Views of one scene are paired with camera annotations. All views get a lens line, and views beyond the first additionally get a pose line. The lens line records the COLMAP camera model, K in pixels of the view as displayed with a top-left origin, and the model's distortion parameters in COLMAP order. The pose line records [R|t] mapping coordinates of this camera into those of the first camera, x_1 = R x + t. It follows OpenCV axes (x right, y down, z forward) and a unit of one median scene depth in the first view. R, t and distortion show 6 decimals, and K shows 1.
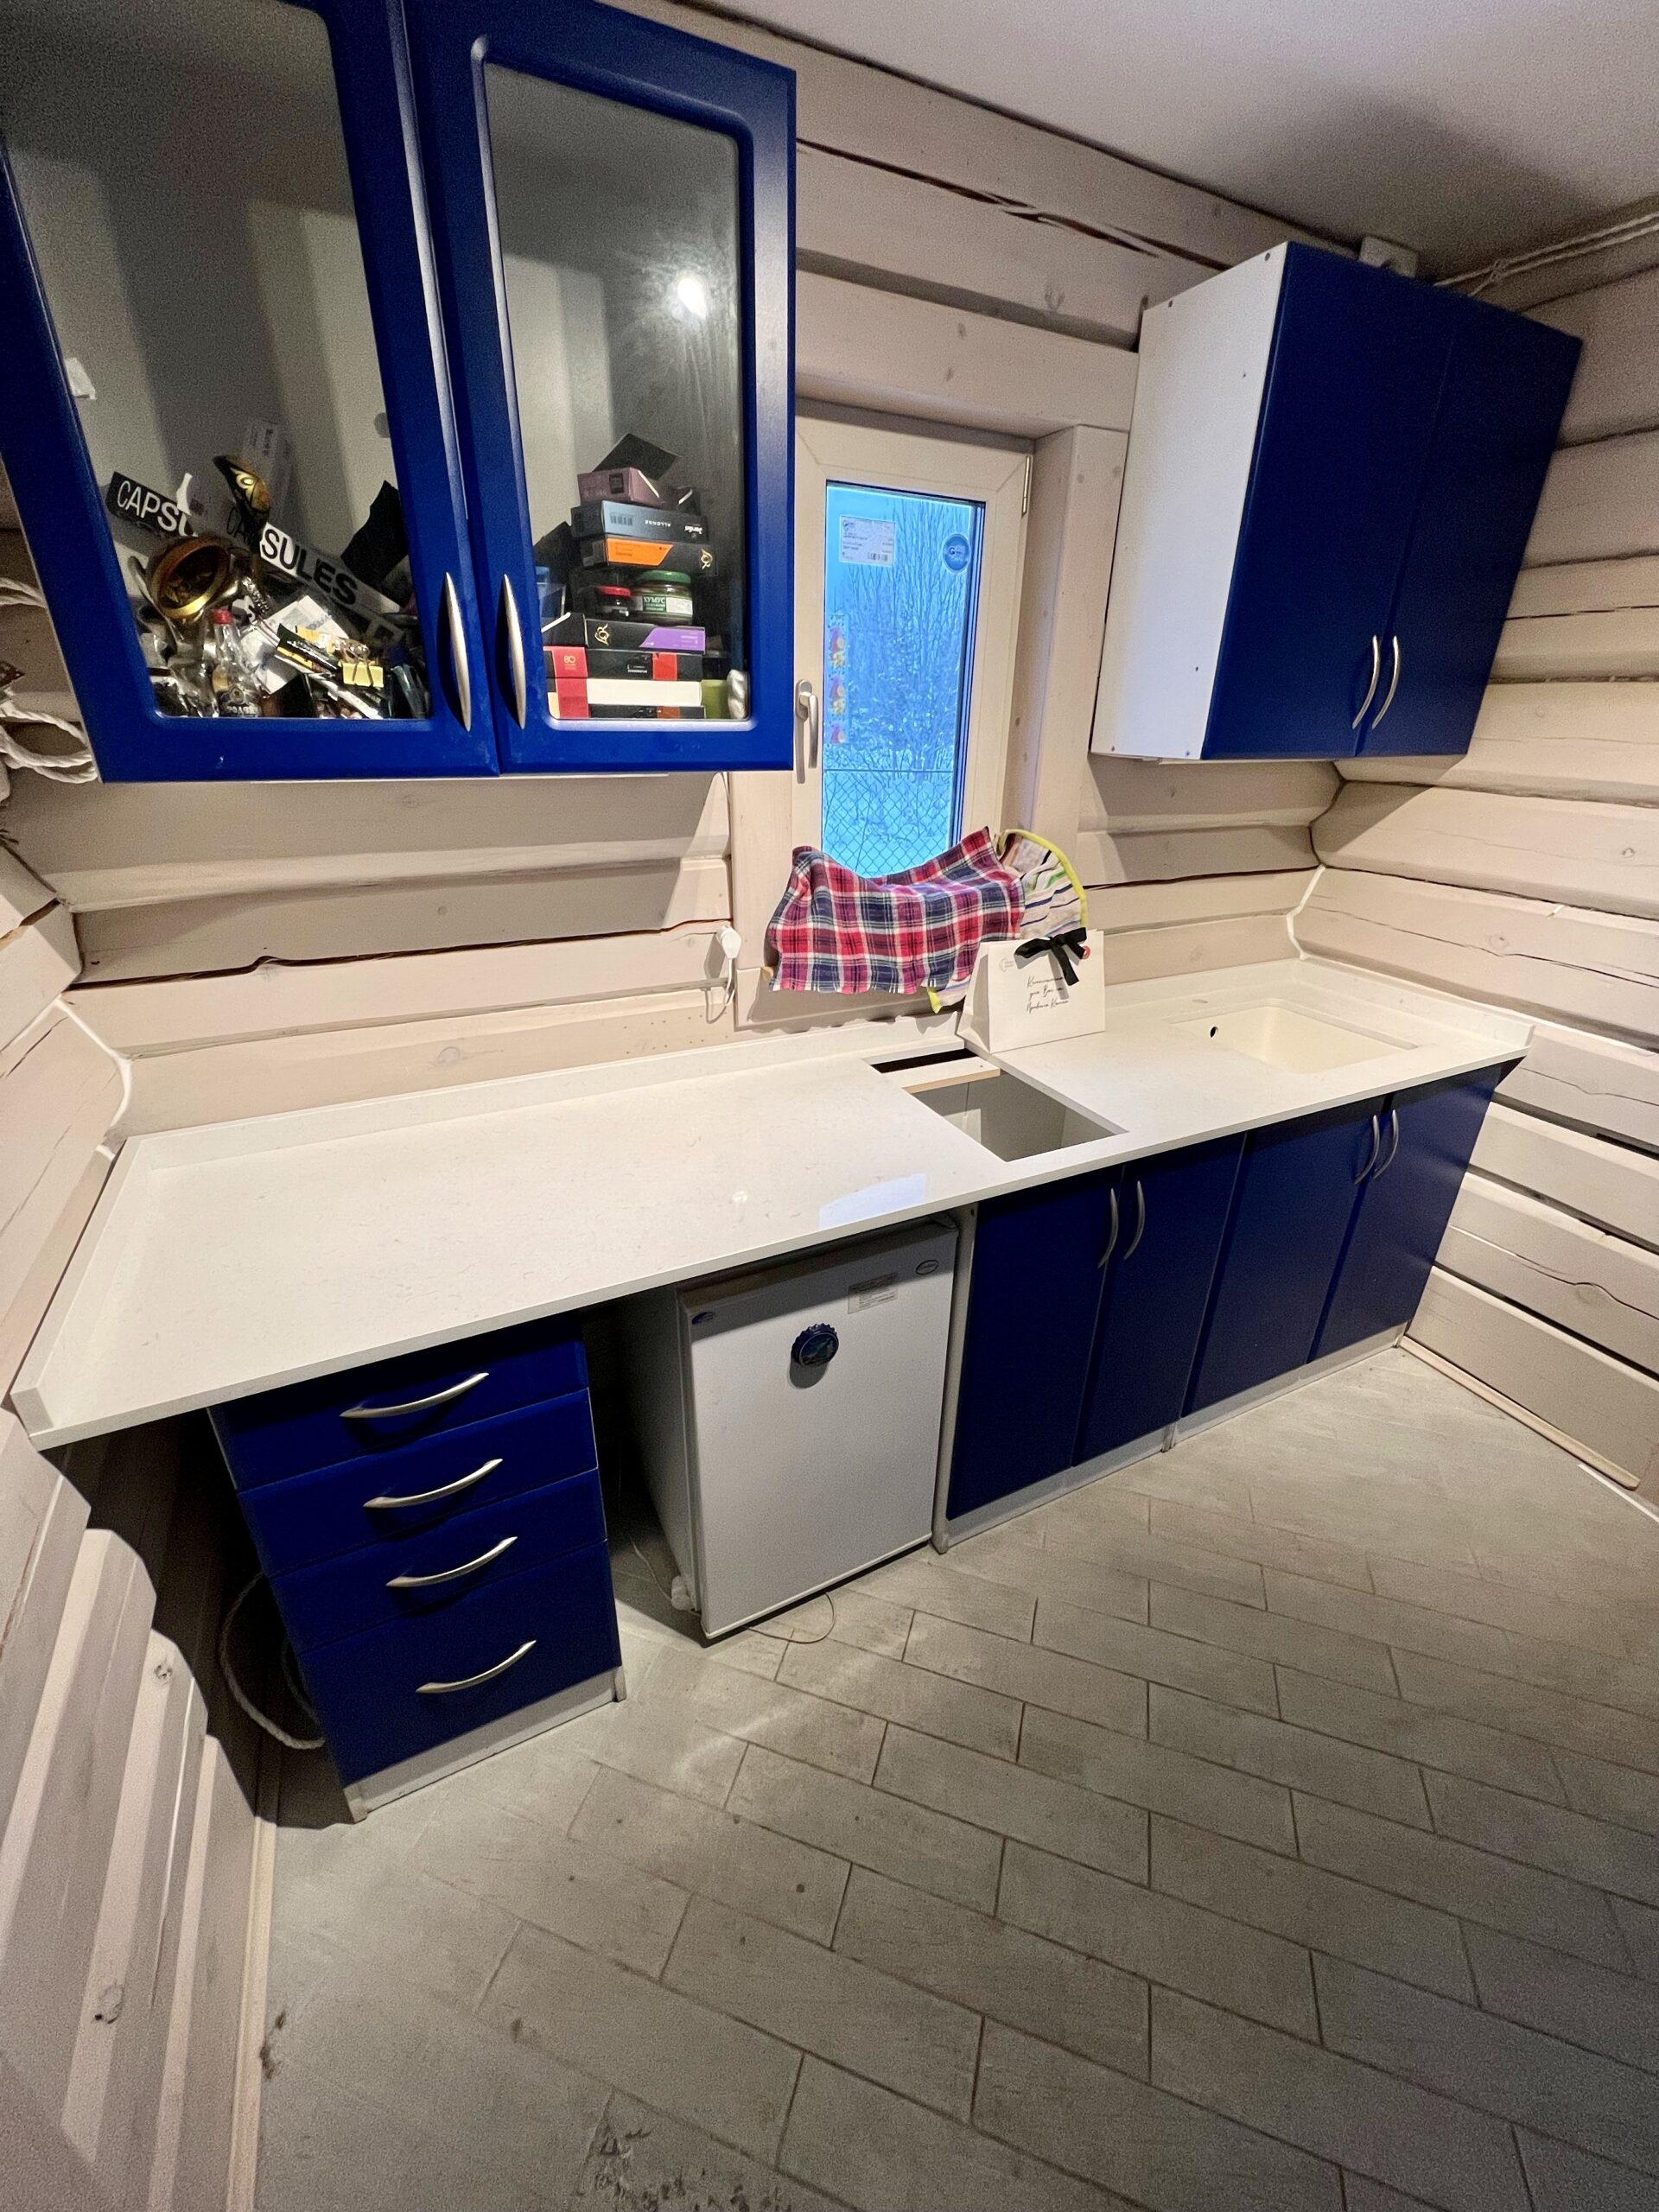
lens RADIAL K [[885.9, 0, 836.8], [0, 885.9, 1108.1], [0, 0, 1]] dist [0.002572, -0.000284]
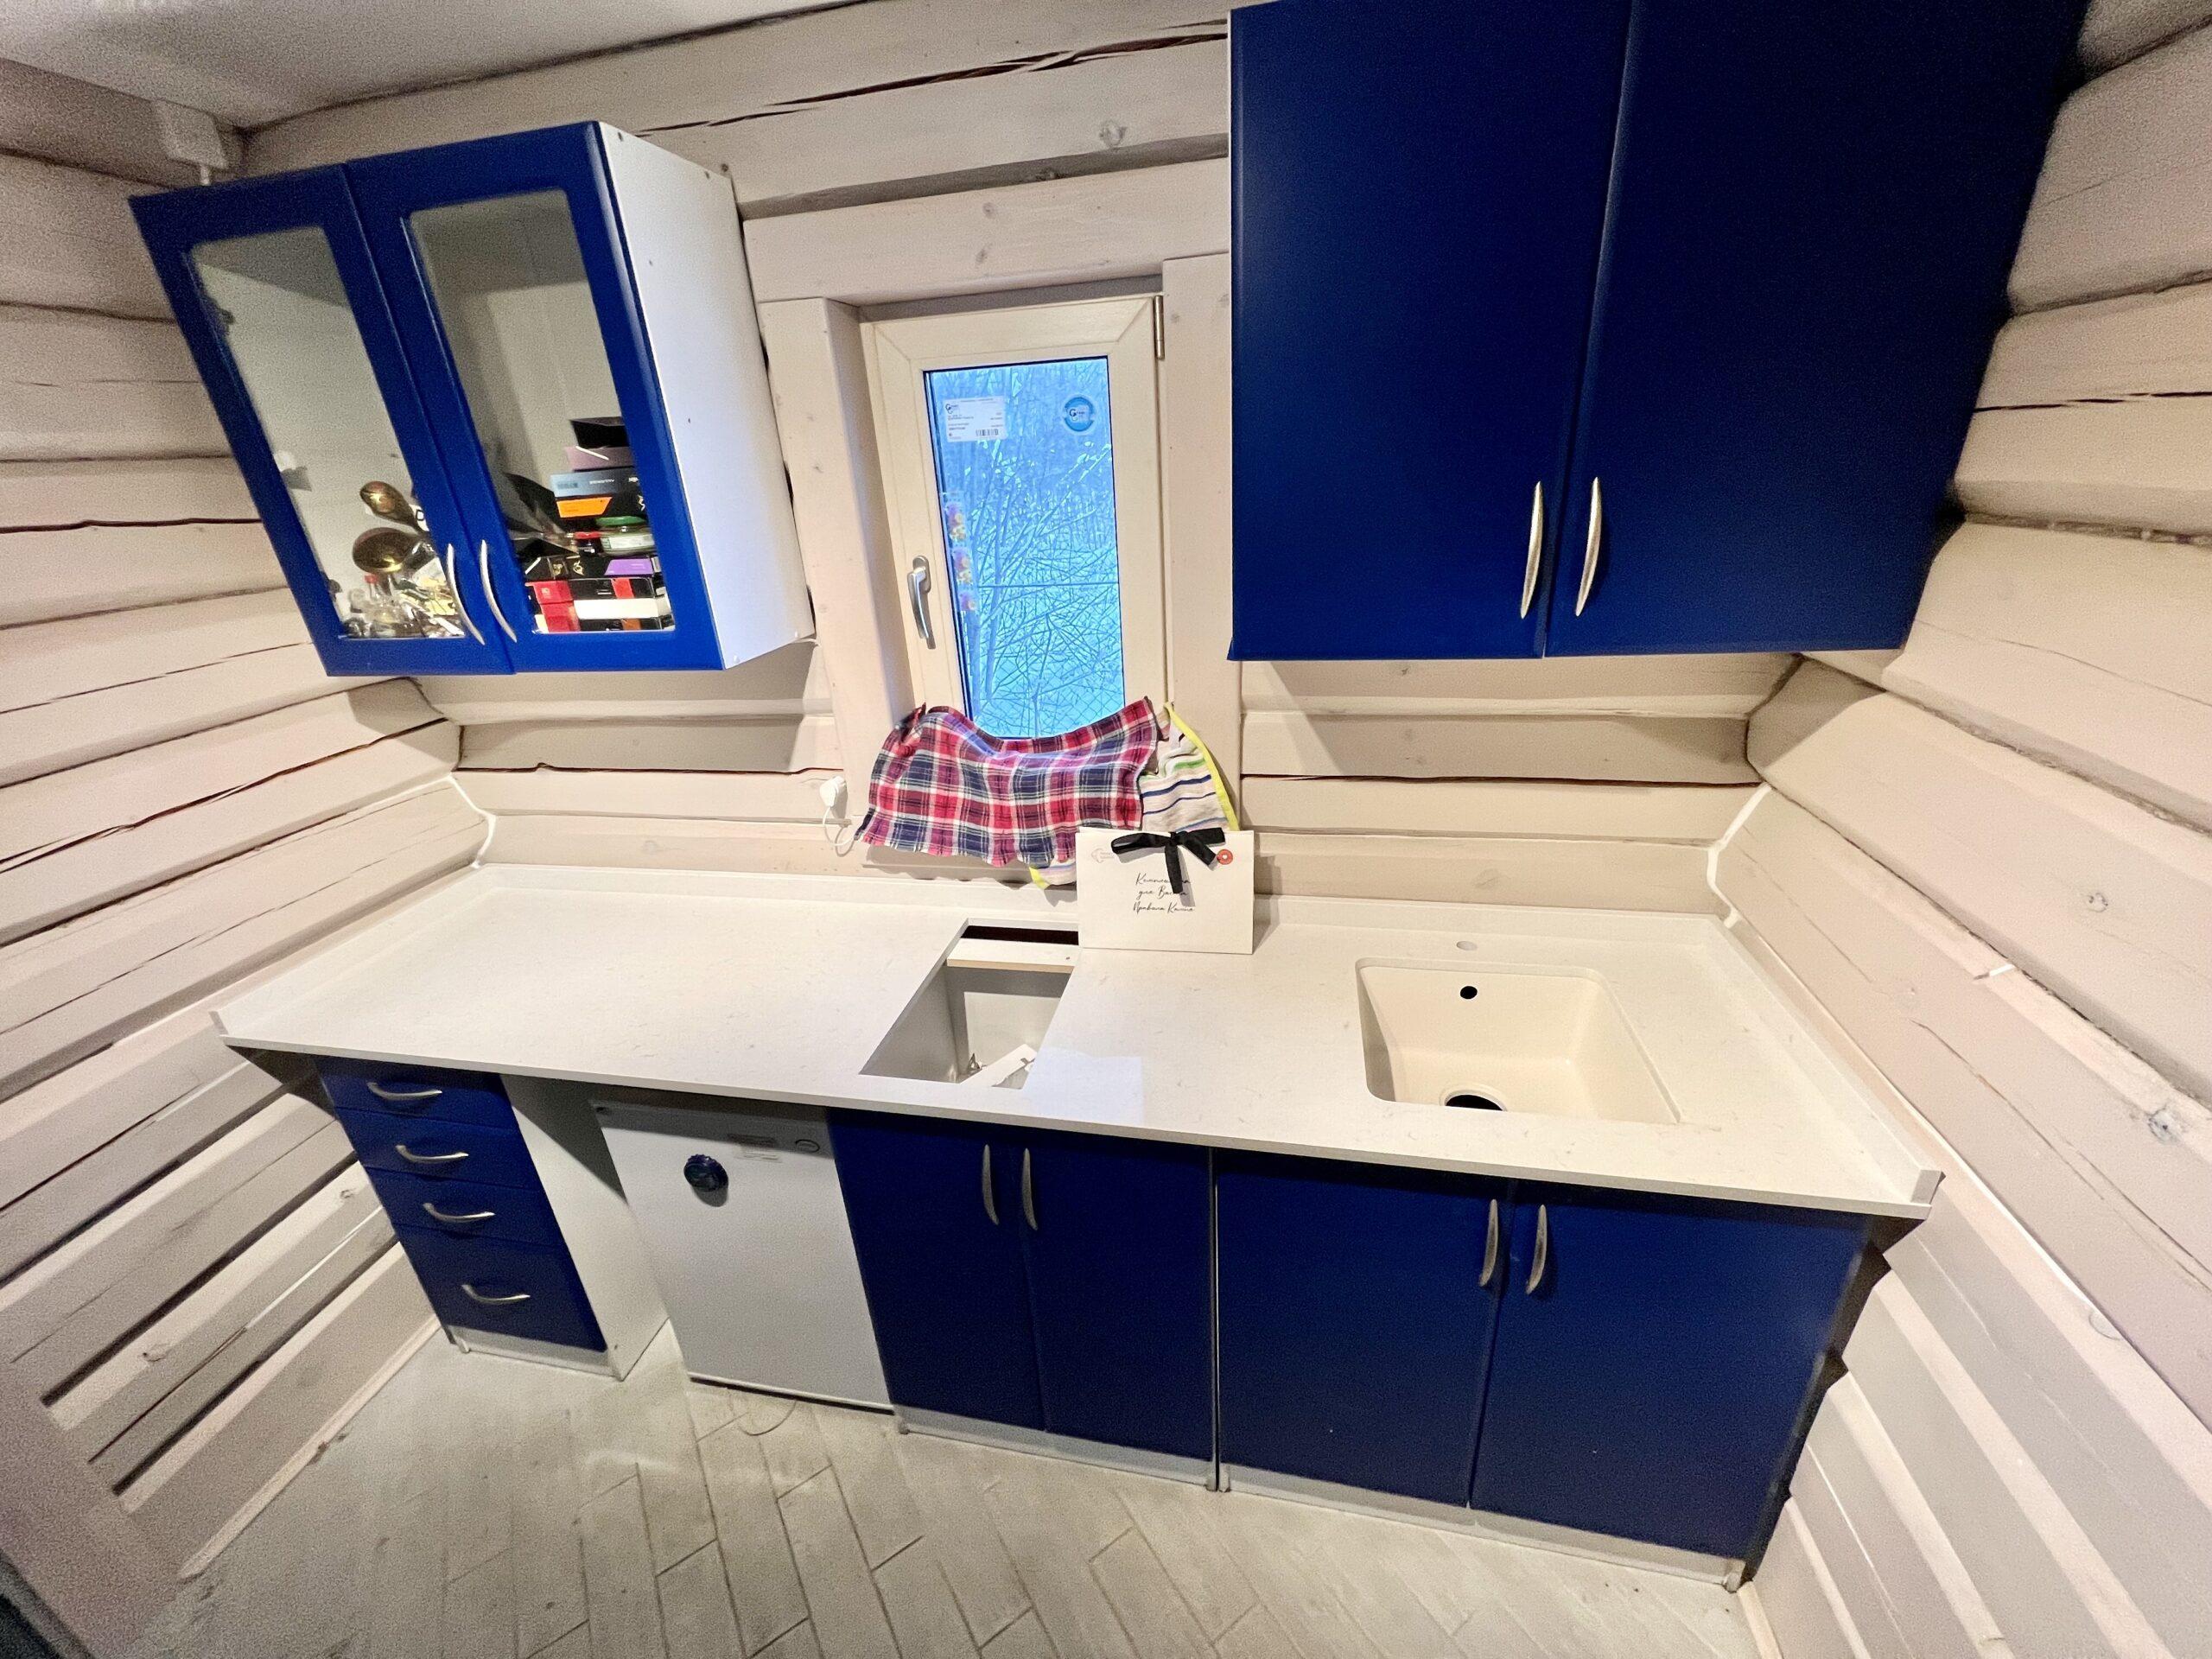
lens RADIAL K [[885.9, 0, 1109.3], [0, 885.9, 826.4], [0, 0, 1]] dist [0.002572, -0.000284]
pose [[0.775816, 0.185632, -0.603034, 0.756974], [-0.193863, 0.979641, 0.052153, -0.247814], [0.600438, 0.076445, 0.796009, 0.302848]]
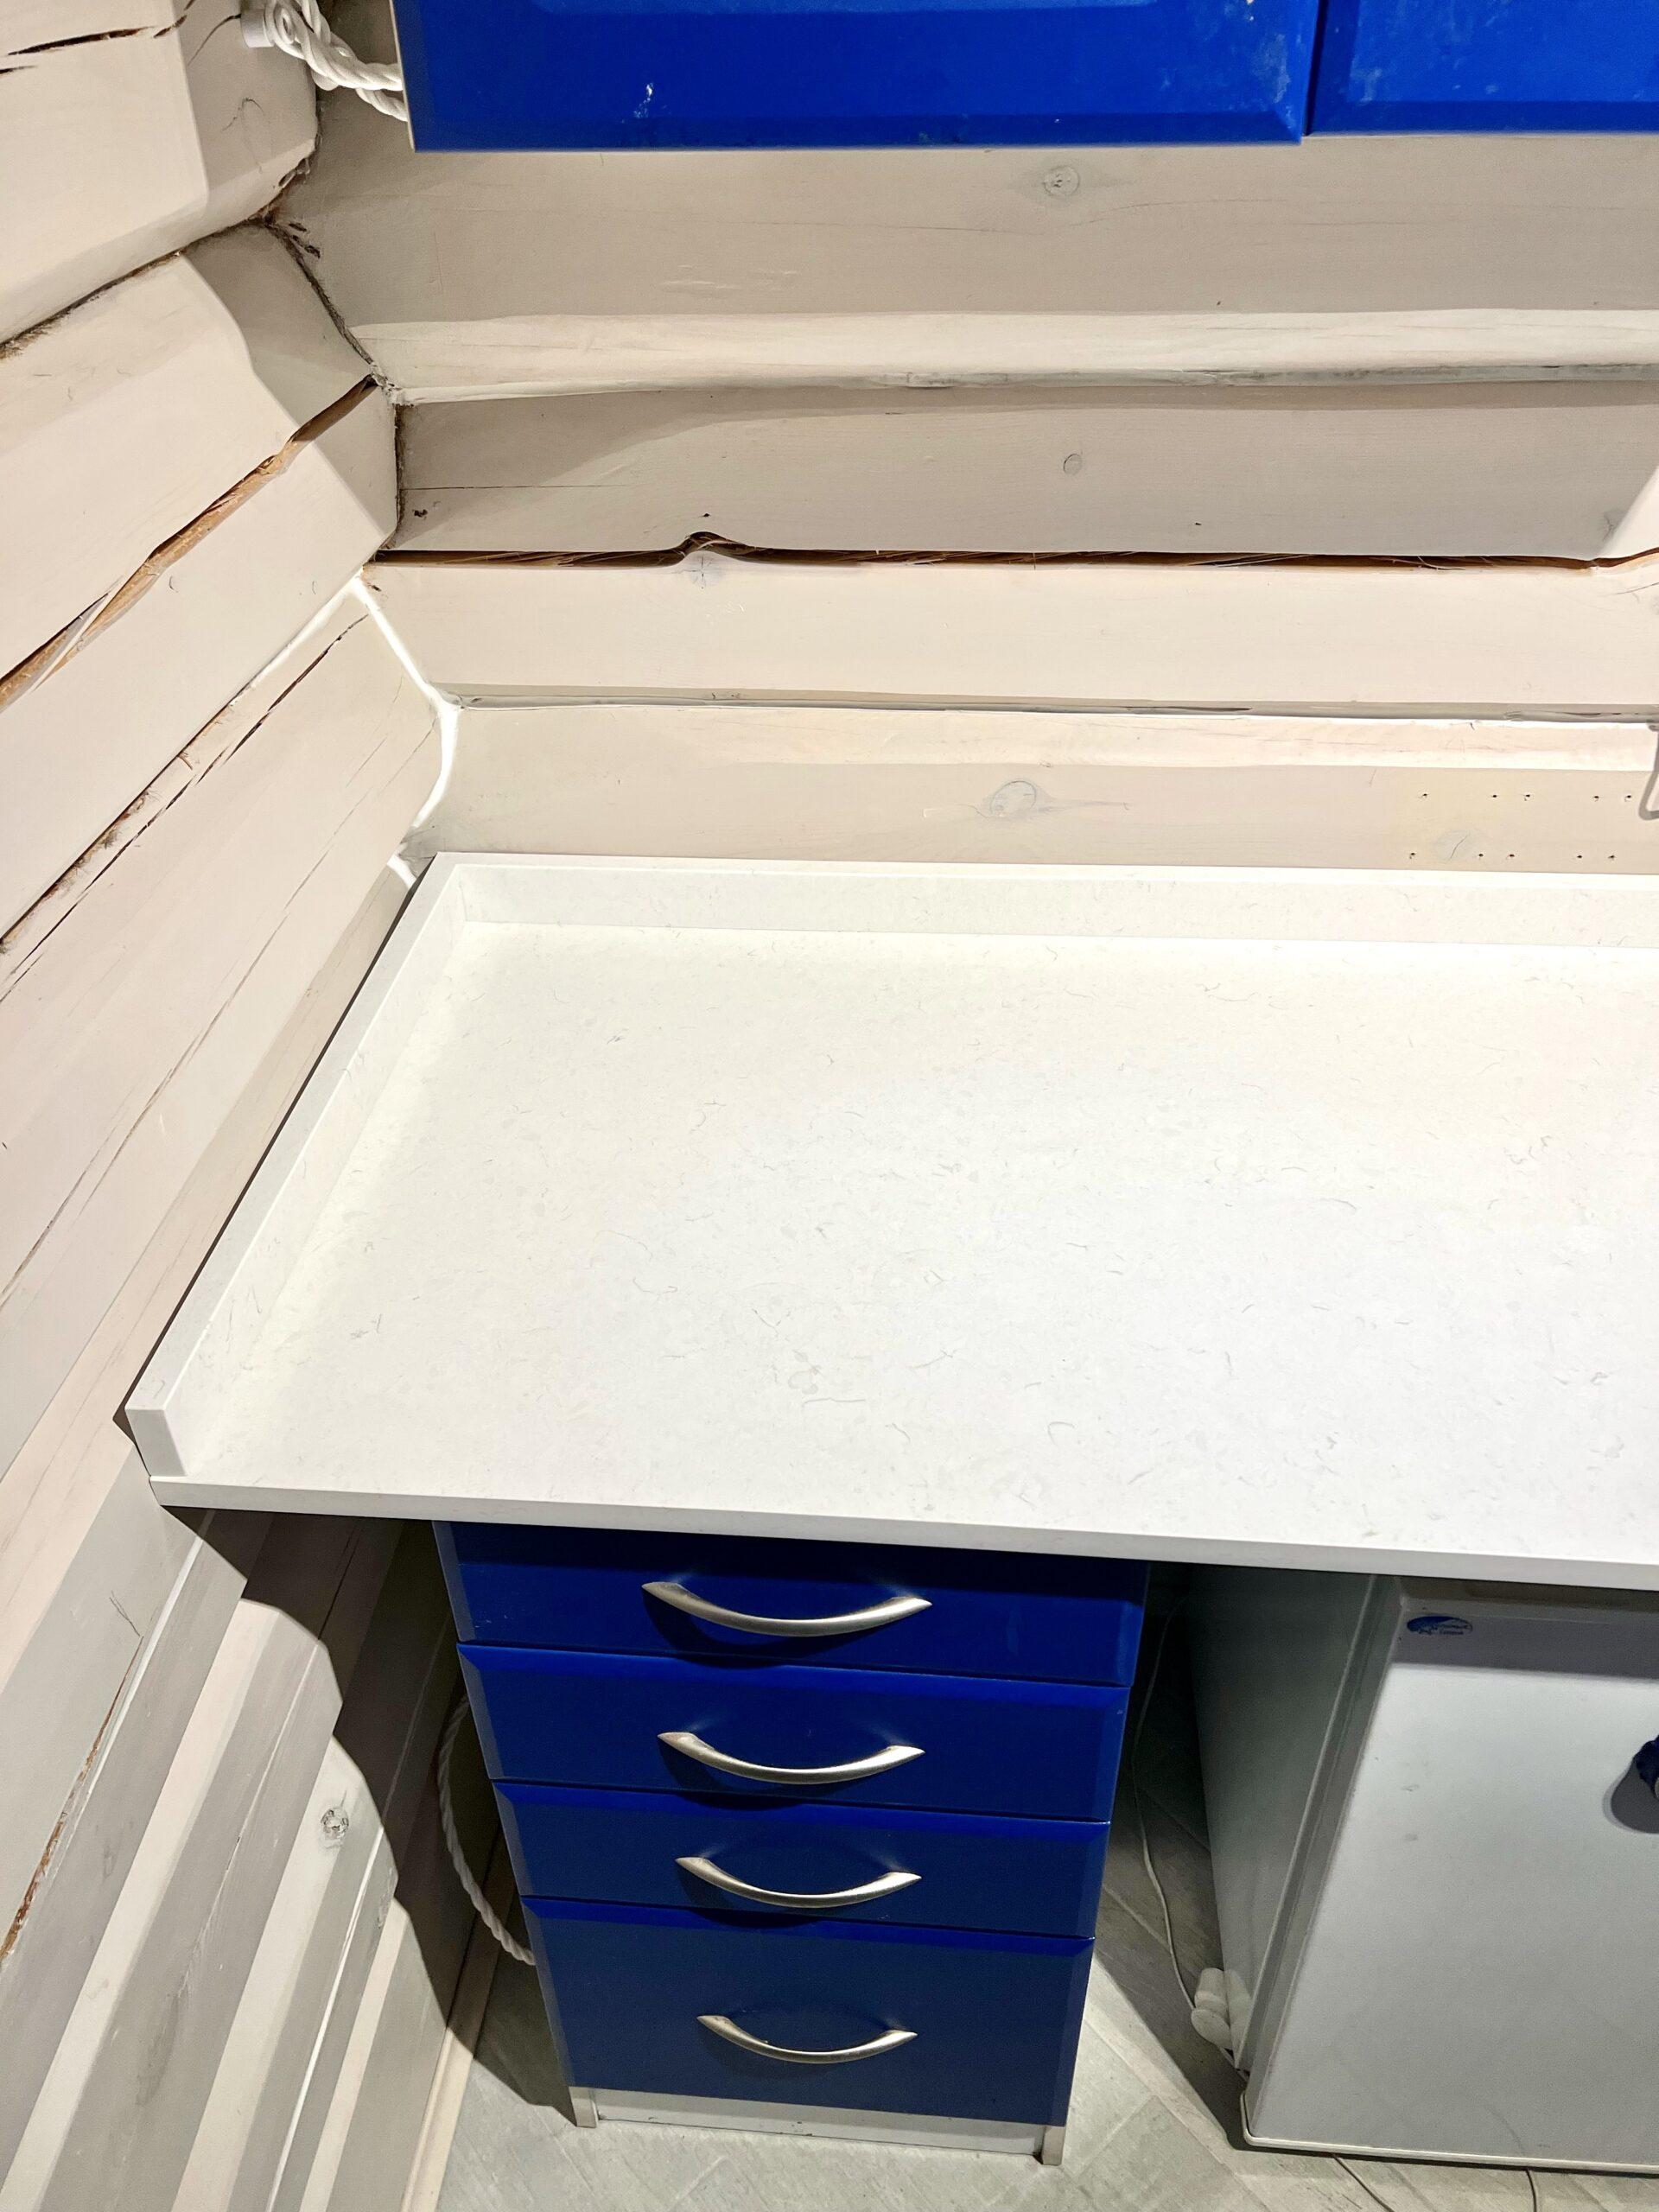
lens RADIAL K [[1662.7, 0, 838.4], [0, 1662.7, 1110.9], [0, 0, 1]] dist [0.047084, -0.052974]
pose [[0.853011, 0.285502, -0.436877, -0.084281], [-0.188163, 0.949042, 0.252814, -0.089338], [0.486793, -0.133449, 0.863264, 0.175225]]
